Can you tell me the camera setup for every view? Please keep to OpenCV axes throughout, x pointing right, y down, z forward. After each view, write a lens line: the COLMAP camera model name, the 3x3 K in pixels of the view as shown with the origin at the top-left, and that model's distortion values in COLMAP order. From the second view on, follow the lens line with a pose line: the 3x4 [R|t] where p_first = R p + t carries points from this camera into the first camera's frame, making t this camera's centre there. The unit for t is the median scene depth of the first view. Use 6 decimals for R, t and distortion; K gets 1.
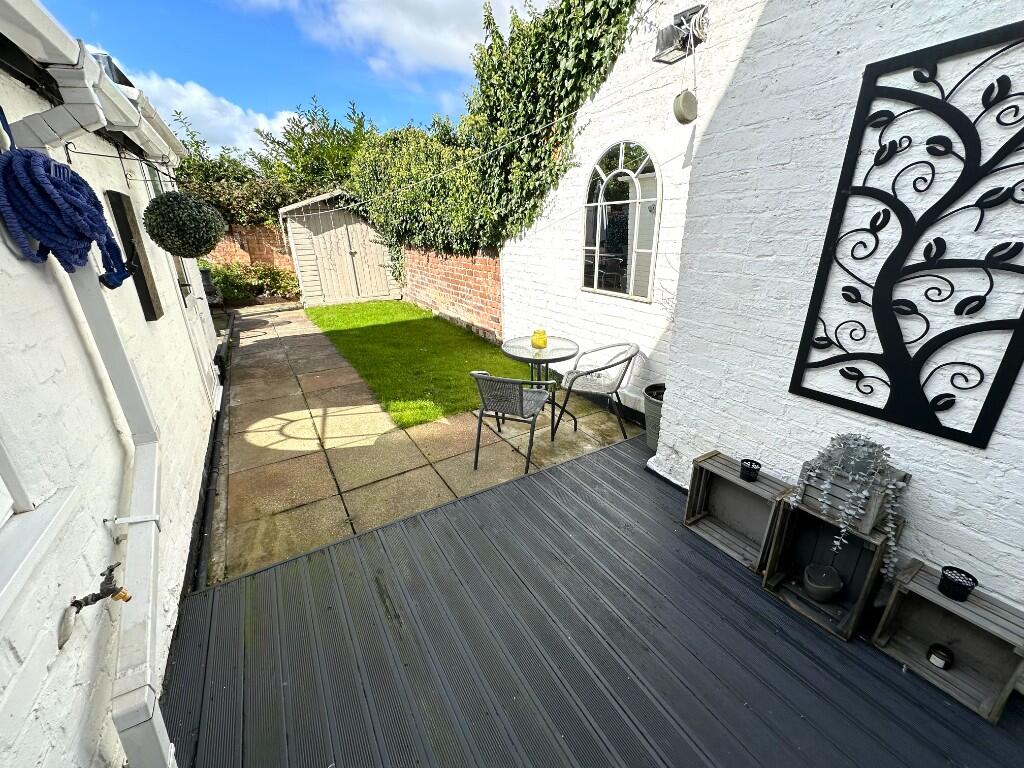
lens RADIAL K [[408.8, 0, 515.4], [0, 408.8, 382.9], [0, 0, 1]] dist [-0.002308, 0.000211]
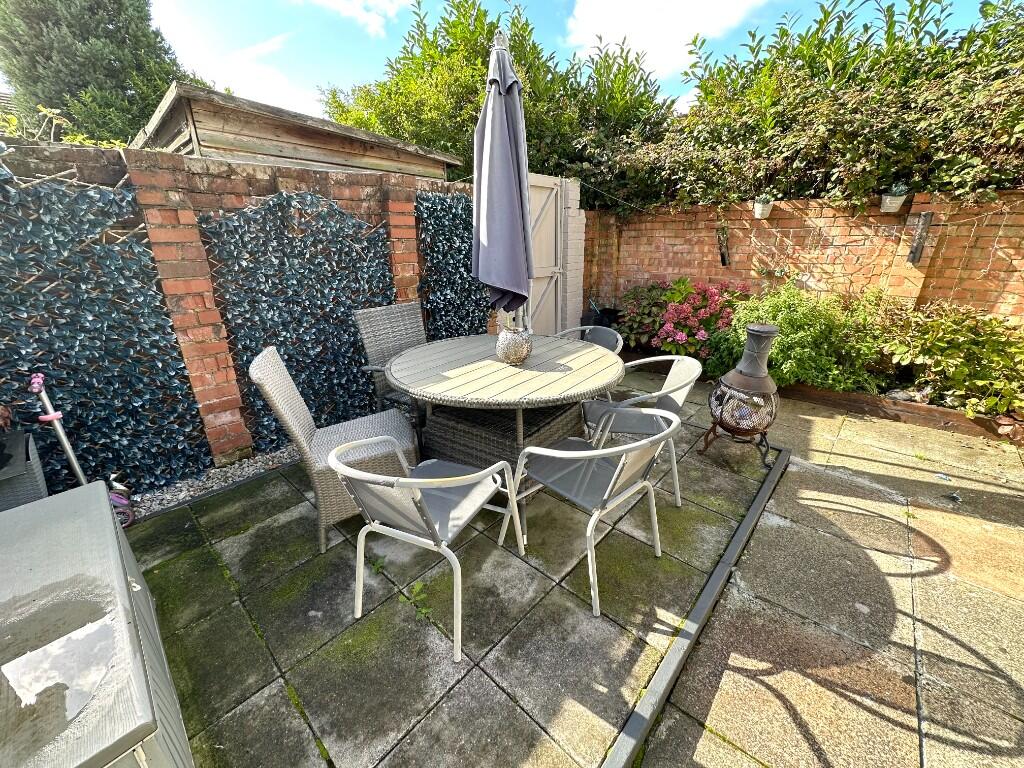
lens RADIAL K [[408.8, 0, 513.7], [0, 408.8, 380.6], [0, 0, 1]] dist [-0.002308, 0.000211]
pose [[0.285027, 0.332688, -0.898932, -0.794515], [-0.323499, 0.916196, 0.236504, -0.391921], [0.902279, 0.223393, 0.368765, 1.105636]]
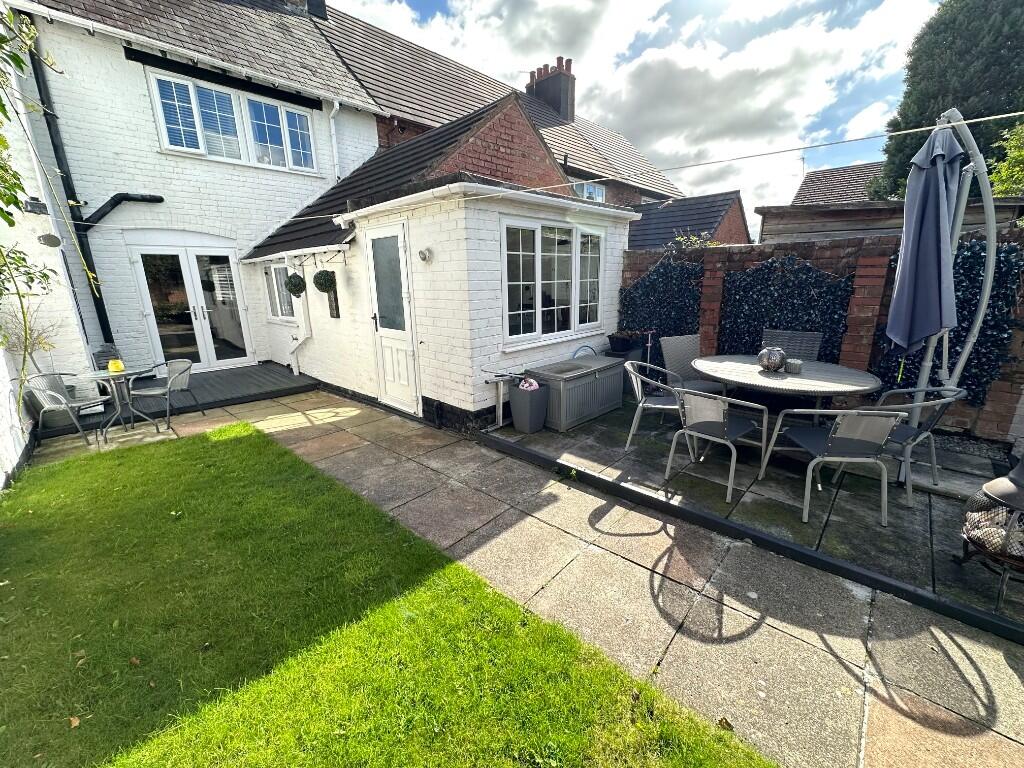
lens RADIAL K [[408.8, 0, 510.5], [0, 408.8, 383.8], [0, 0, 1]] dist [-0.002308, 0.000211]
pose [[-0.967220, 0.090917, -0.237105, -0.630235], [-0.060097, 0.825231, 0.561589, -0.637011], [0.246724, 0.557429, -0.792717, 1.704608]]
